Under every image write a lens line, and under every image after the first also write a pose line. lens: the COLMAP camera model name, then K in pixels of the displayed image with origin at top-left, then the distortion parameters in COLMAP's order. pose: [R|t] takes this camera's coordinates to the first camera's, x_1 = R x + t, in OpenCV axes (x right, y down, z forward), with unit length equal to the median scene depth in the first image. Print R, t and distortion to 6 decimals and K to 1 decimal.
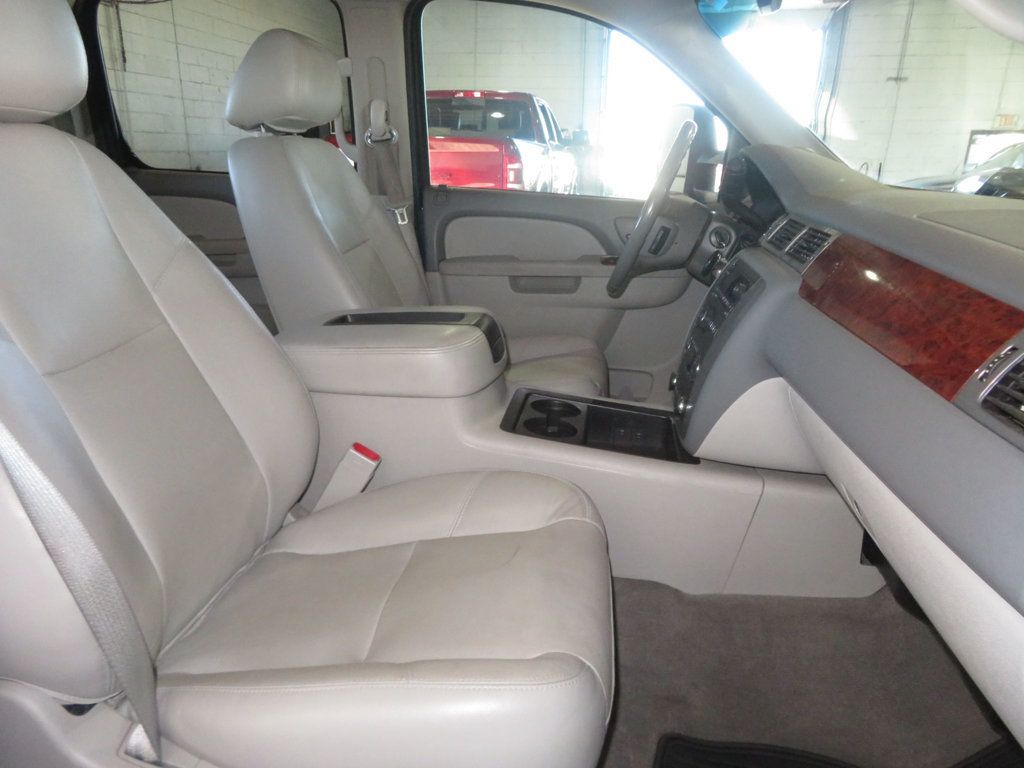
lens RADIAL K [[745.8, 0, 512.0], [0, 745.8, 384.0], [0, 0, 1]] dist [0.011131, 0.002821]
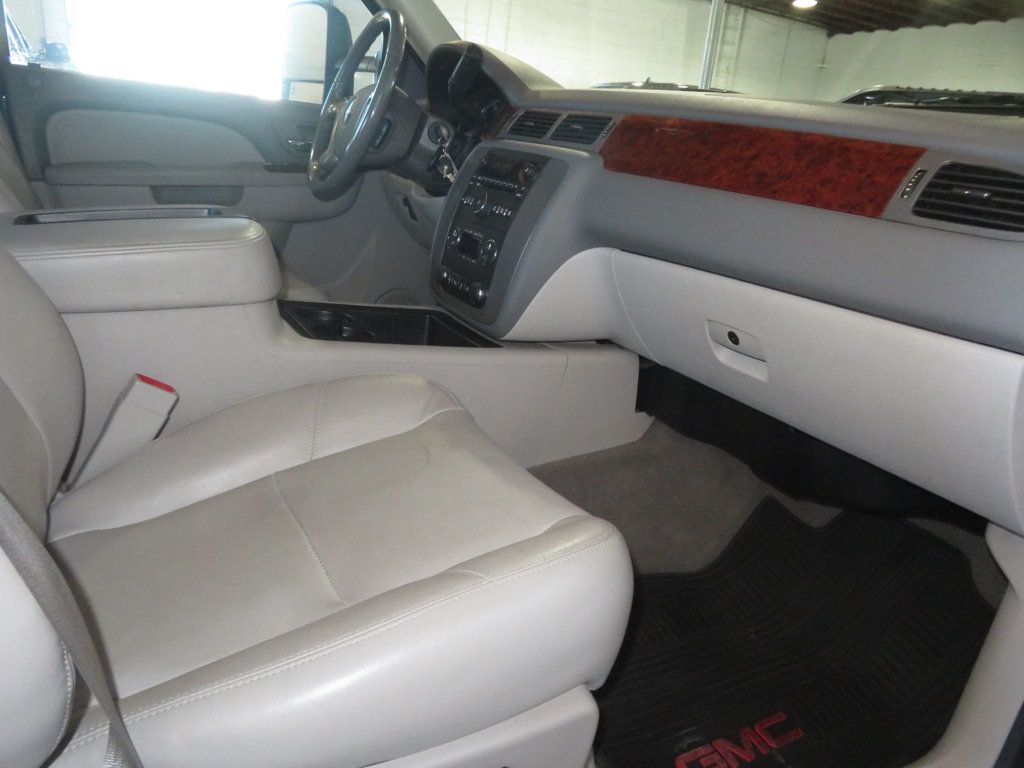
lens RADIAL K [[739.8, 0, 516.8], [0, 739.8, 383.1], [0, 0, 1]] dist [-0.003975, 0.003189]
pose [[0.796265, -0.151103, 0.585773, -0.292743], [0.109872, 0.988321, 0.105590, 0.043900], [-0.594886, -0.019717, 0.803568, 0.151439]]
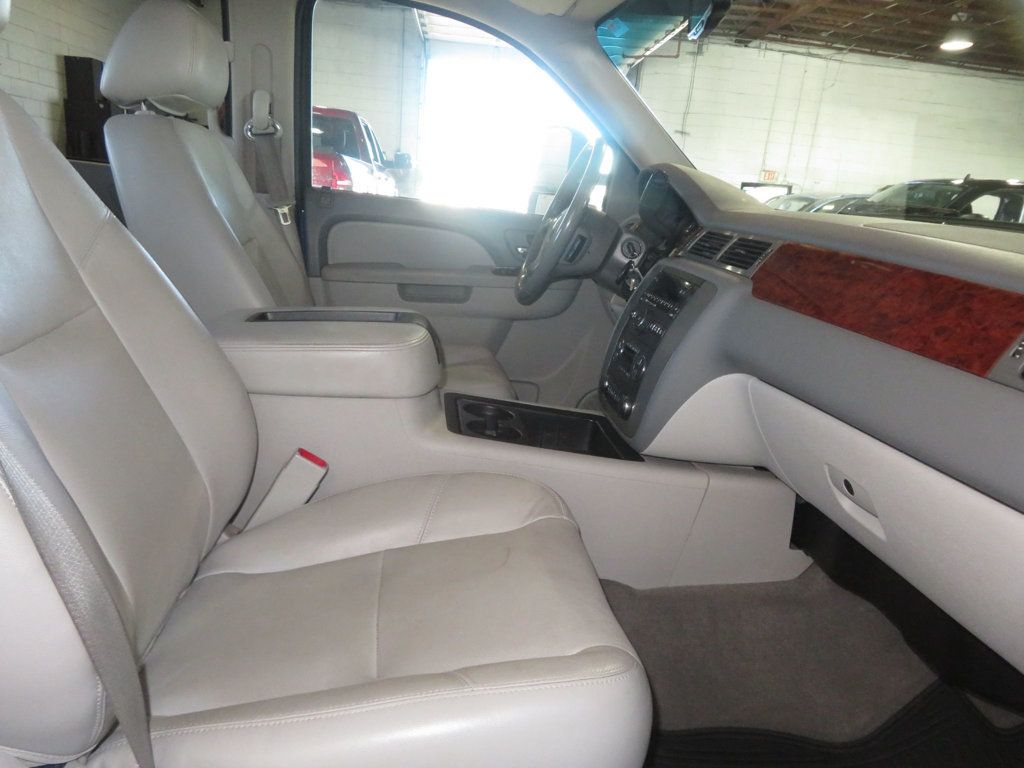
lens RADIAL K [[742.4, 0, 516.0], [0, 742.4, 382.5], [0, 0, 1]] dist [-0.000213, 0.009667]
pose [[0.965476, -0.000120, 0.260494, -0.163127], [0.009269, 0.999382, -0.033896, 0.027243], [-0.260329, 0.035140, 0.964880, 0.047851]]
